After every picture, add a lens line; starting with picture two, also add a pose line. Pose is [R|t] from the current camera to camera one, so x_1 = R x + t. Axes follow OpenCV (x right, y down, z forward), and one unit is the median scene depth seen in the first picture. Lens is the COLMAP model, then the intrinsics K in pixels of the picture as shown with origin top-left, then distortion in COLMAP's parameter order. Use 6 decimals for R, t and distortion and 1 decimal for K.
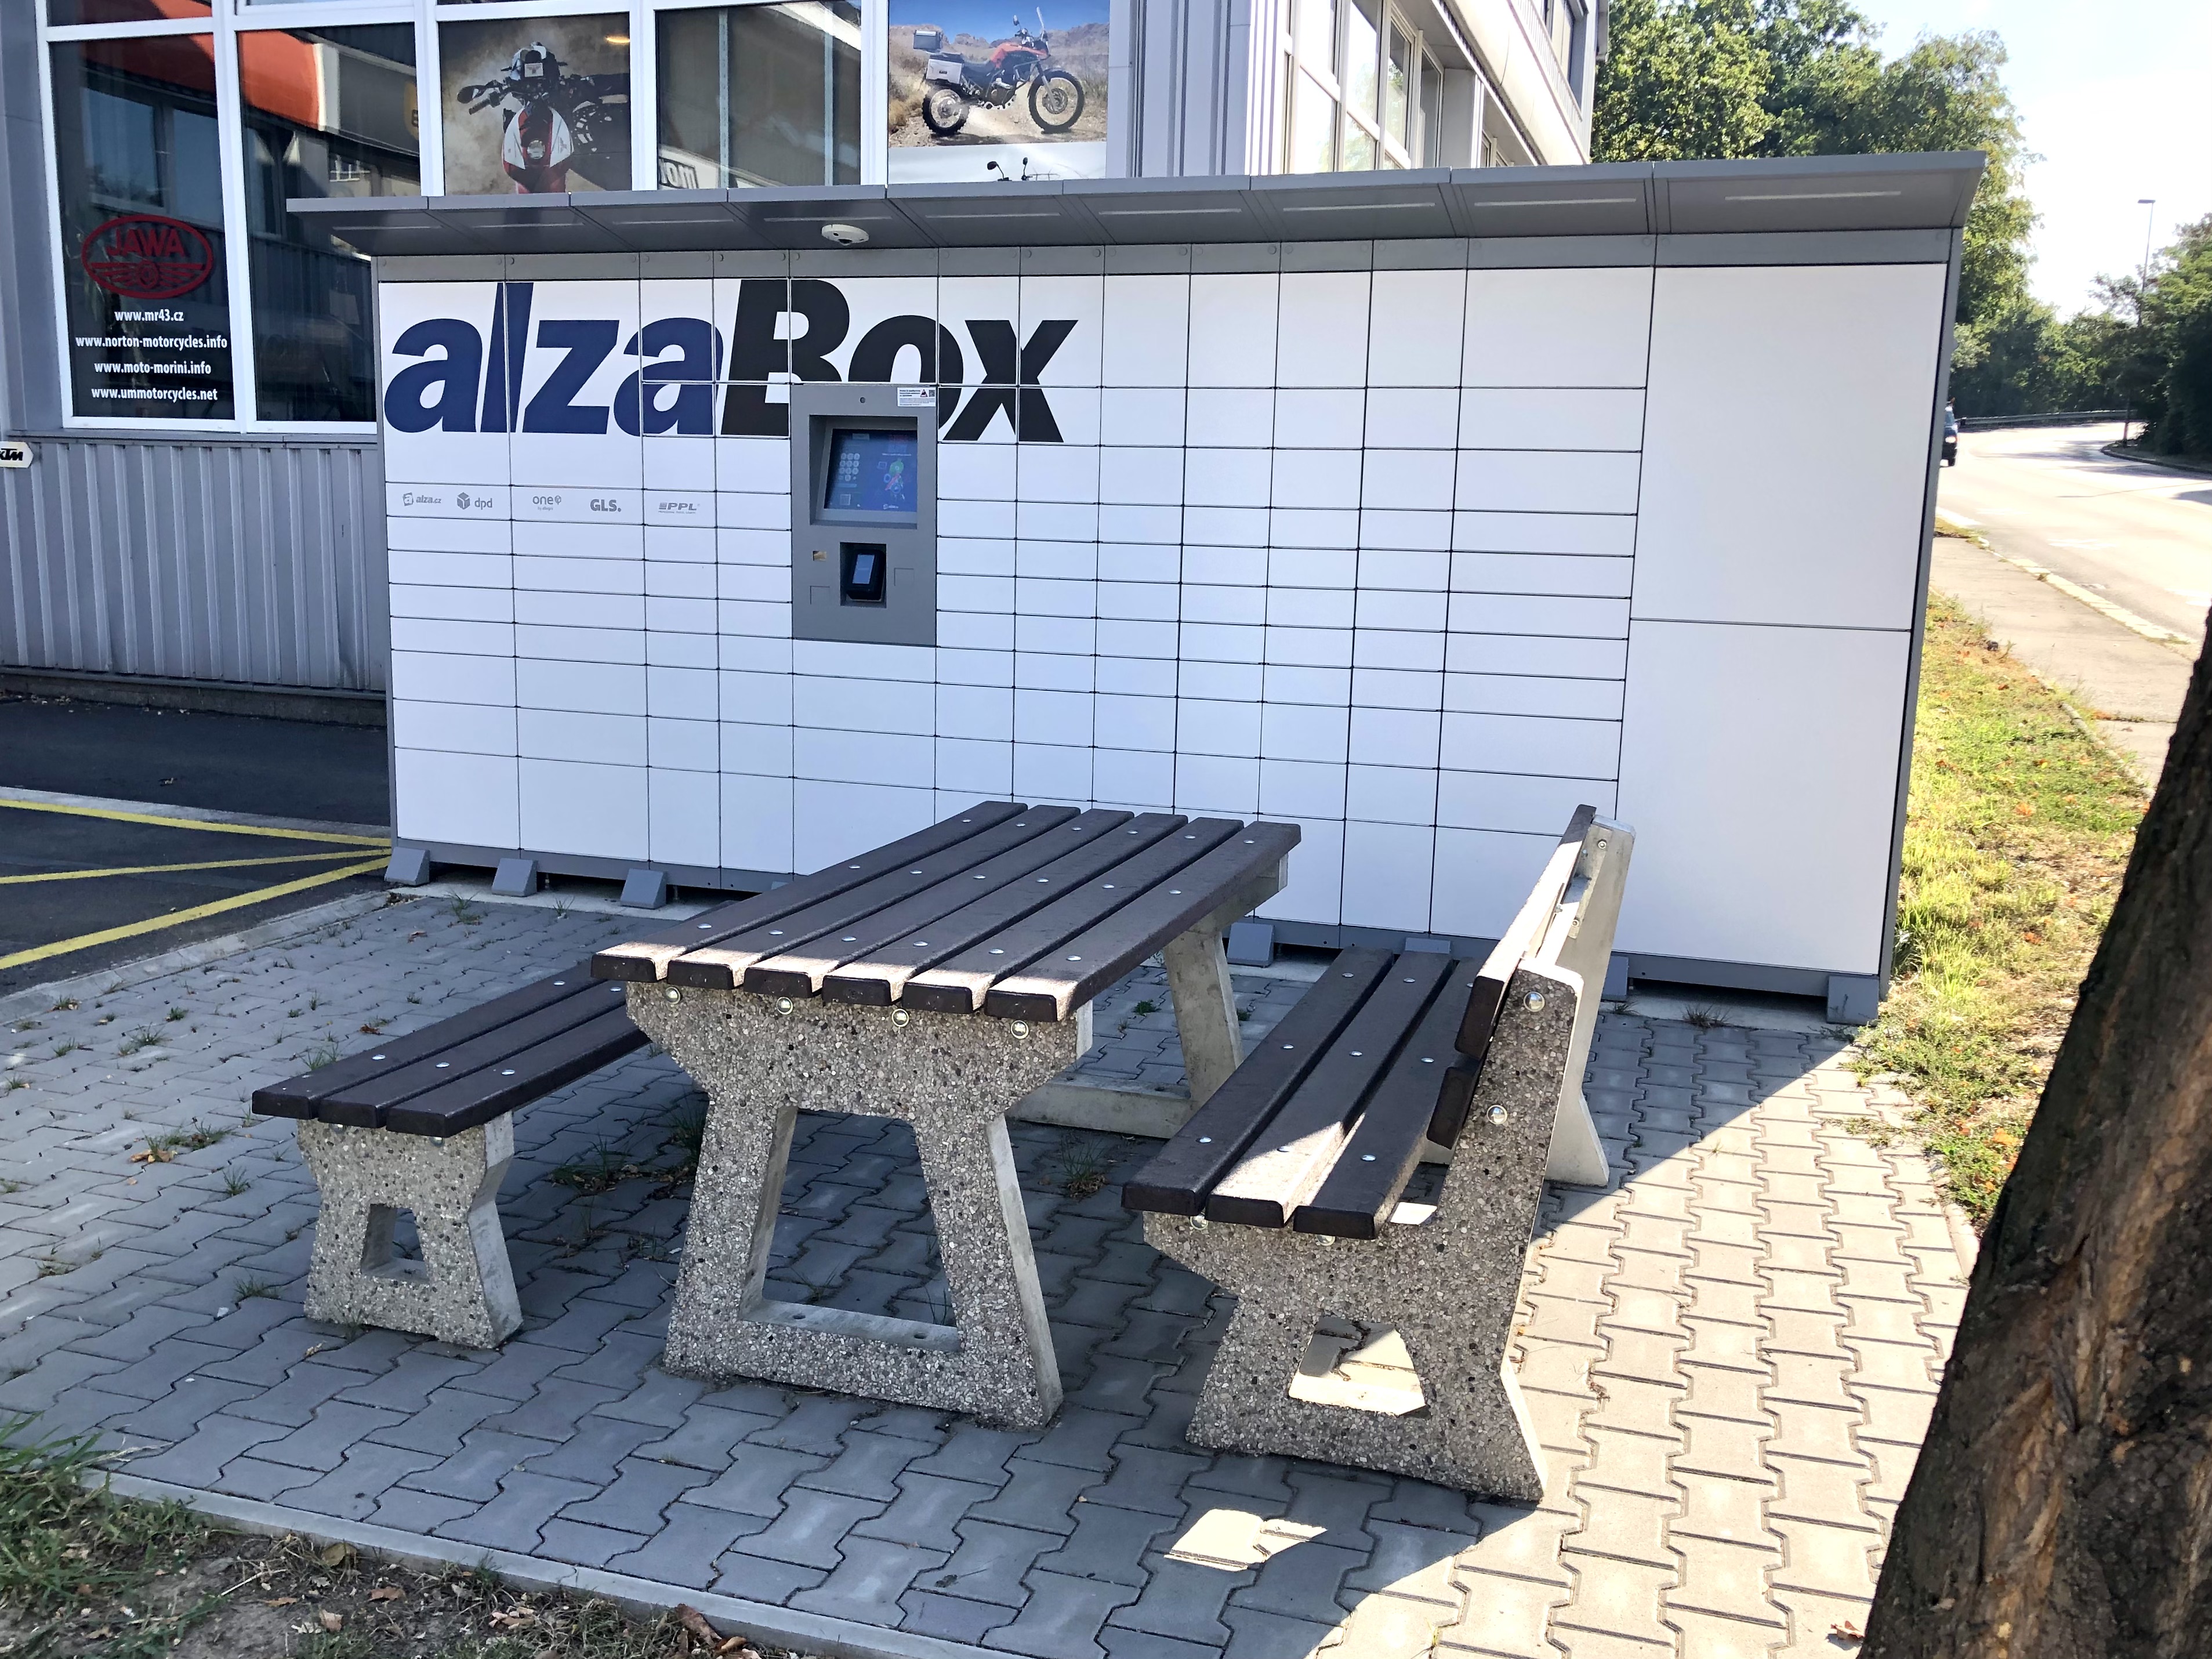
lens RADIAL K [[1907.8, 0, 1106.0], [0, 1907.8, 829.5], [0, 0, 1]] dist [-0.057124, 0.058784]
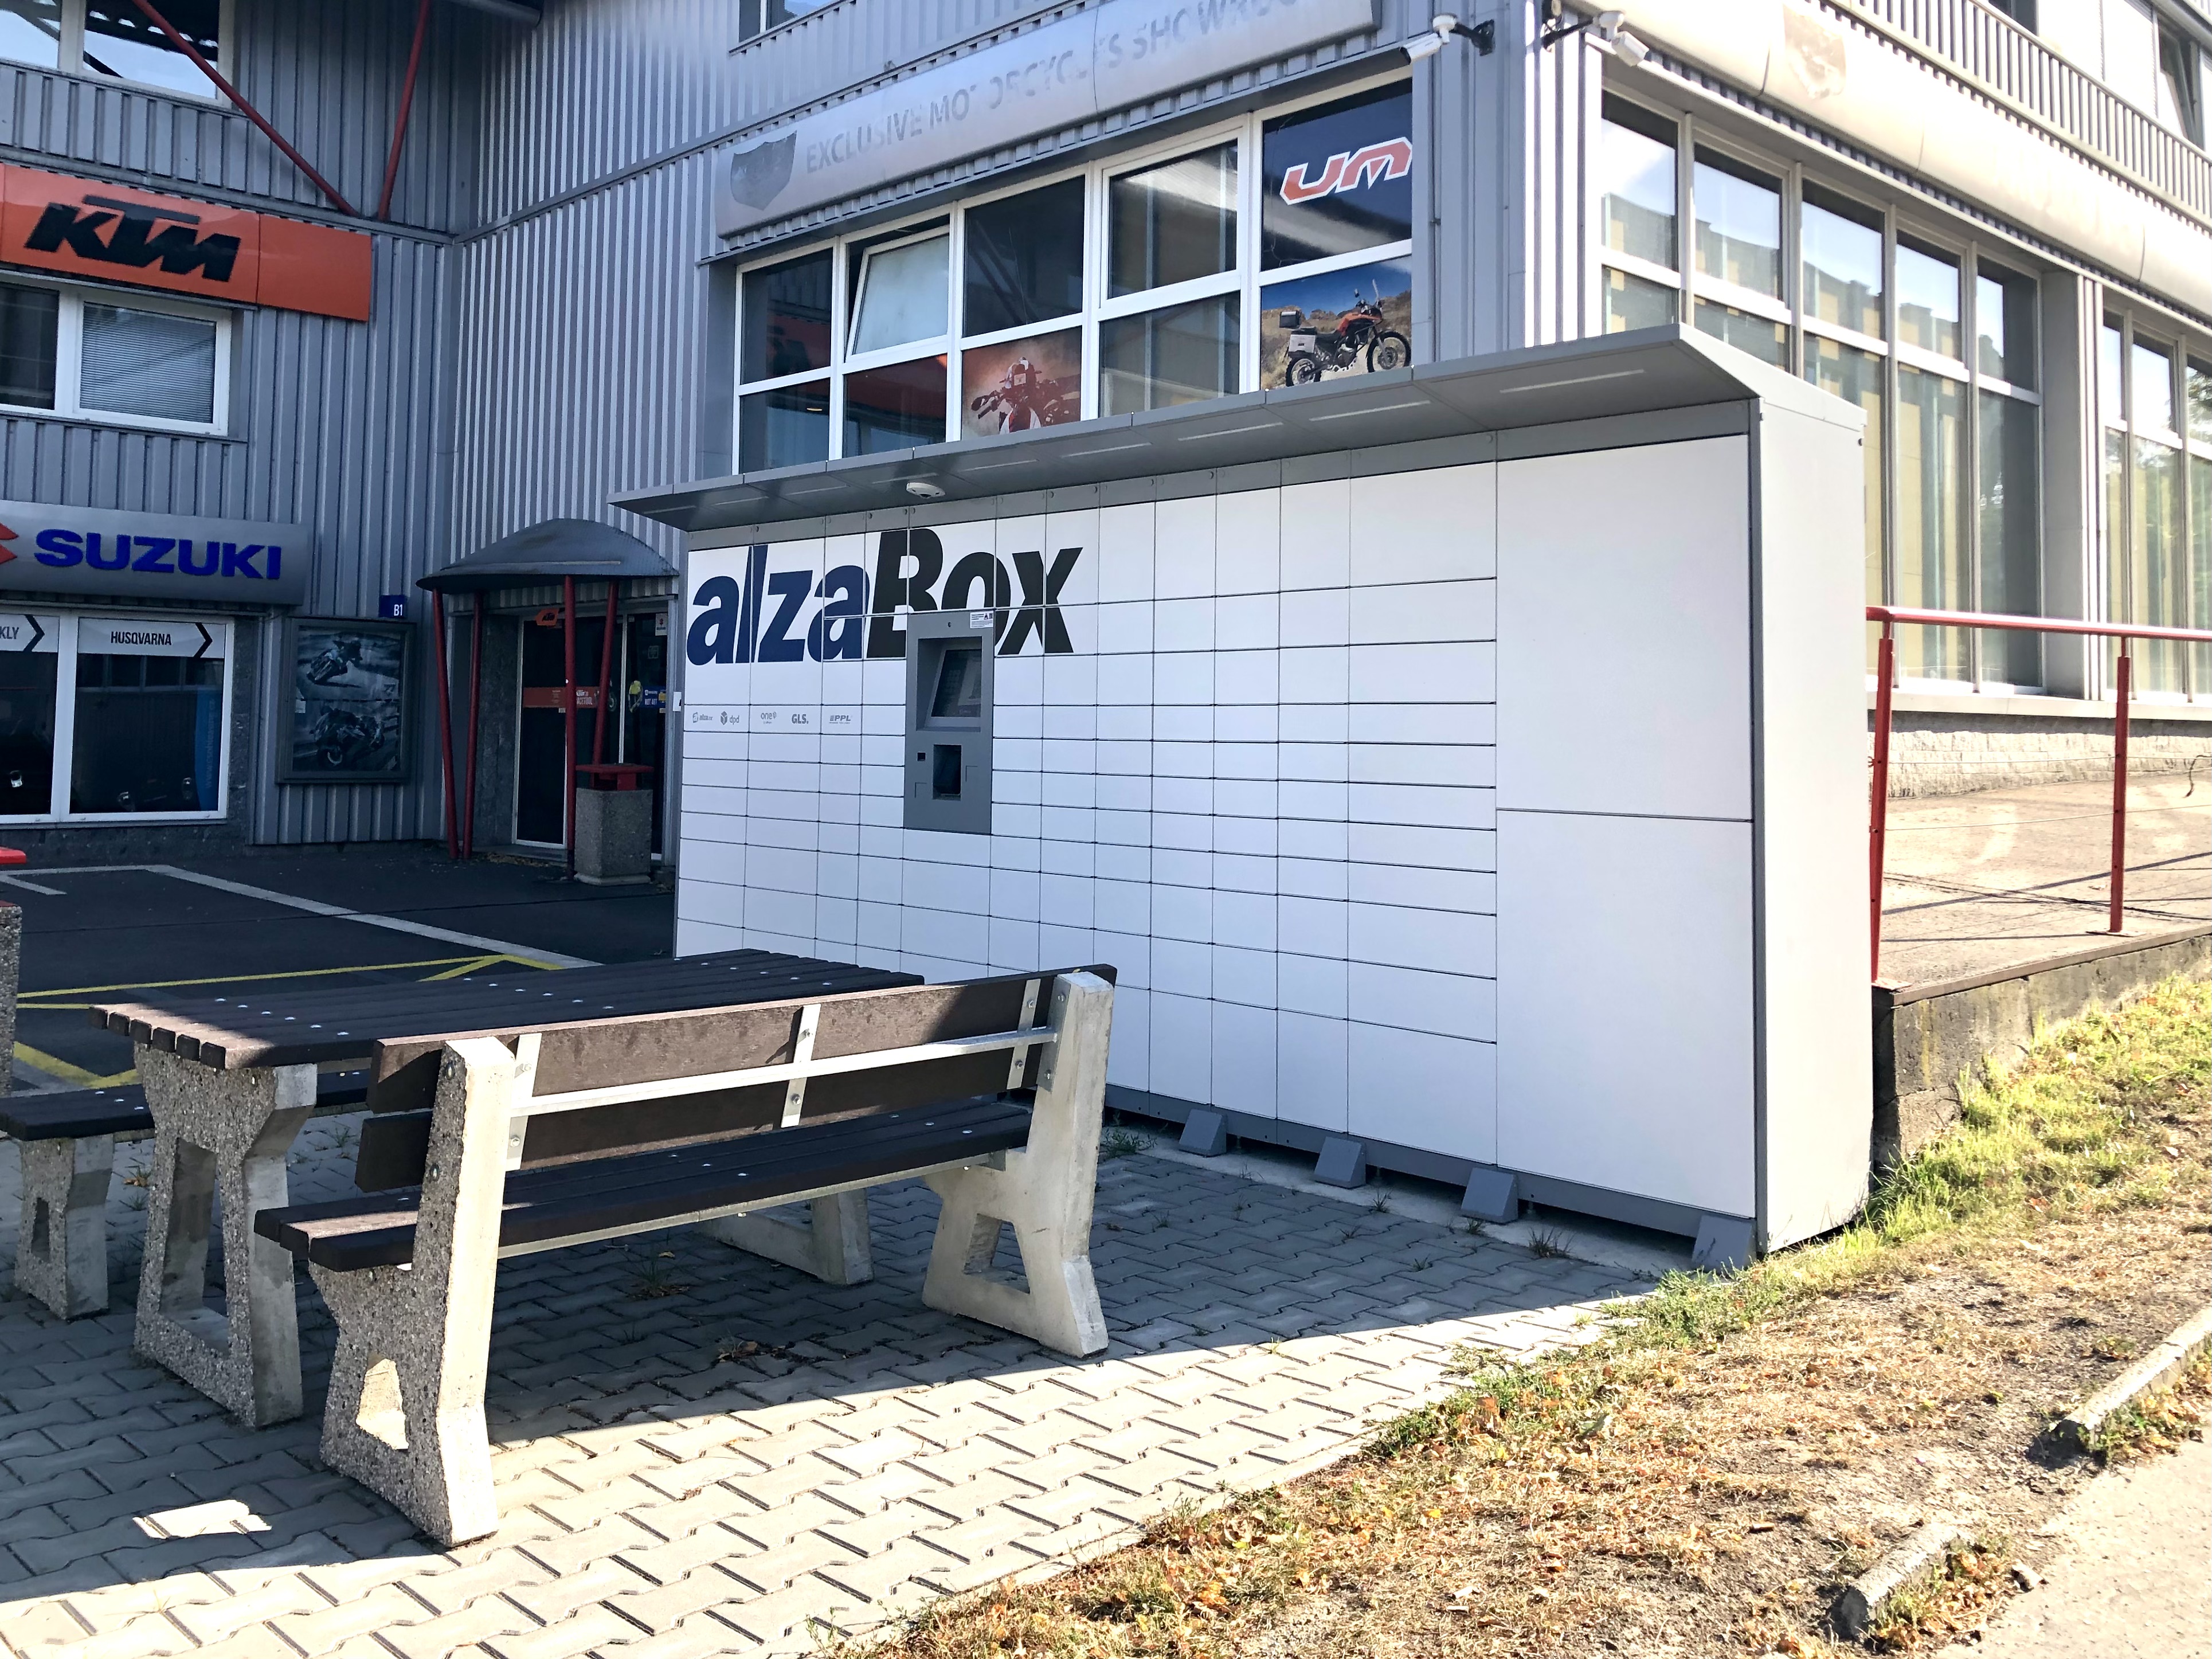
lens RADIAL K [[1871.9, 0, 1105.3], [0, 1871.9, 612.6], [0, 0, 1]] dist [0.065338, -0.075428]
pose [[0.877182, -0.046702, -0.477882, 0.500921], [-0.072695, 0.970869, -0.228316, 0.024356], [0.474624, 0.235014, 0.848234, 0.058520]]
